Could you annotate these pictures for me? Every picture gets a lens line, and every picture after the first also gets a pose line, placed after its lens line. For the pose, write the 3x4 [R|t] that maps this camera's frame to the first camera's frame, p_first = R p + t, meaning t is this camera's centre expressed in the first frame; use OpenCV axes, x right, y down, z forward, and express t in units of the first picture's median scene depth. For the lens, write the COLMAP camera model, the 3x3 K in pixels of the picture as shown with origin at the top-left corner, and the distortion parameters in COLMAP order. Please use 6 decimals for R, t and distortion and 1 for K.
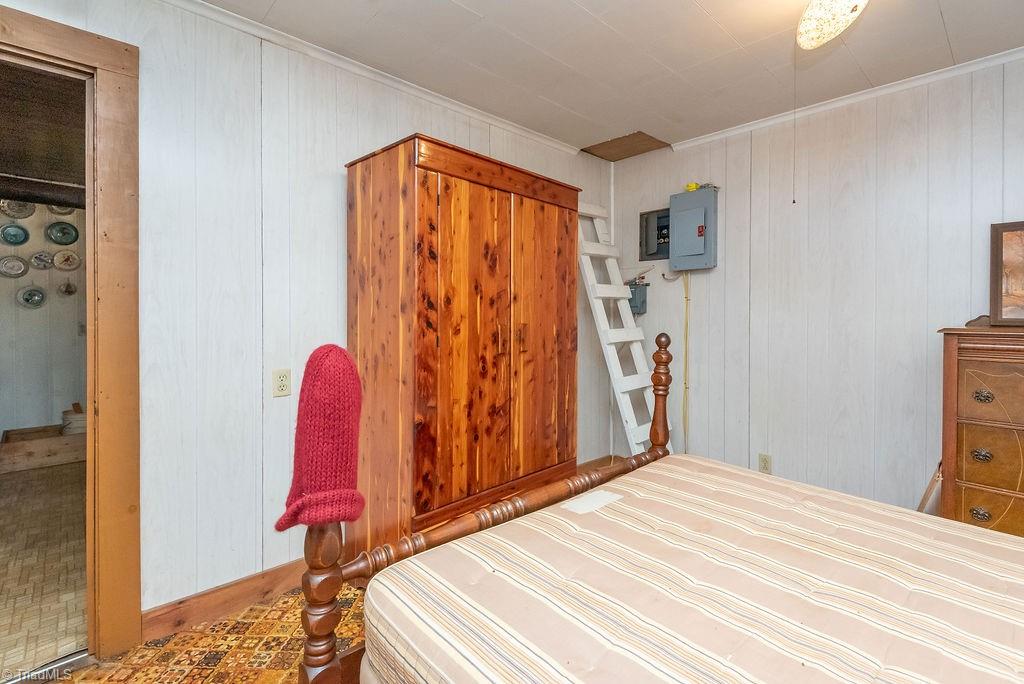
lens RADIAL K [[472.8, 0, 511.7], [0, 472.8, 320.5], [0, 0, 1]] dist [0.027563, -0.020723]
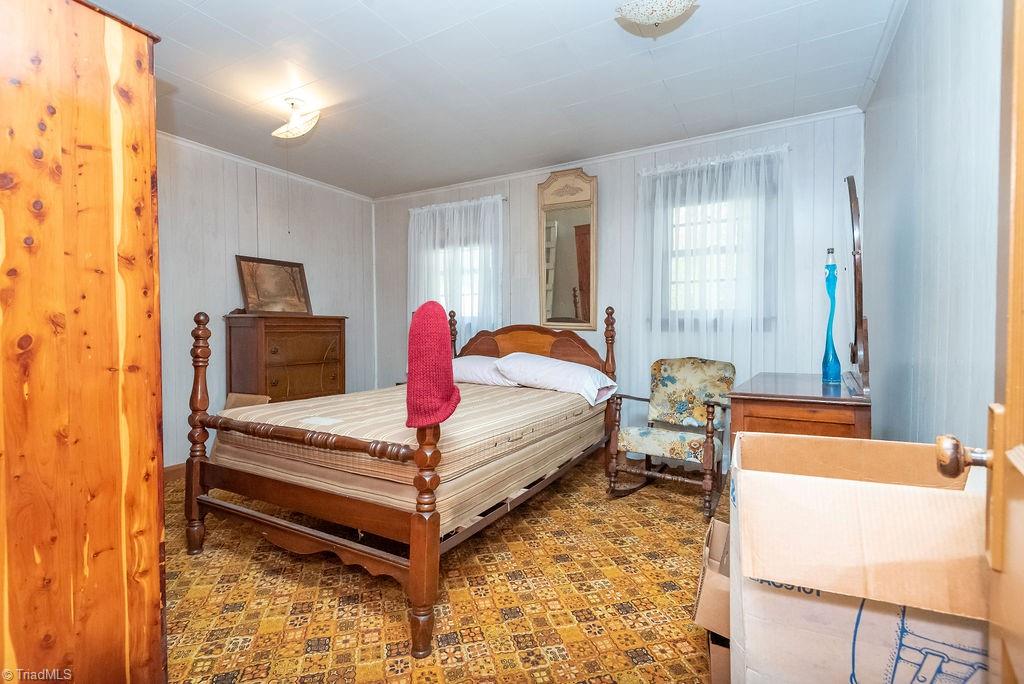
lens RADIAL K [[472.8, 0, 511.7], [0, 472.8, 320.5], [0, 0, 1]] dist [0.027563, -0.020723]
pose [[-0.287377, 0.015351, 0.957695, -1.050926], [0.005096, 0.999882, -0.014498, 0.071317], [-0.957804, 0.000714, -0.287421, 0.660506]]
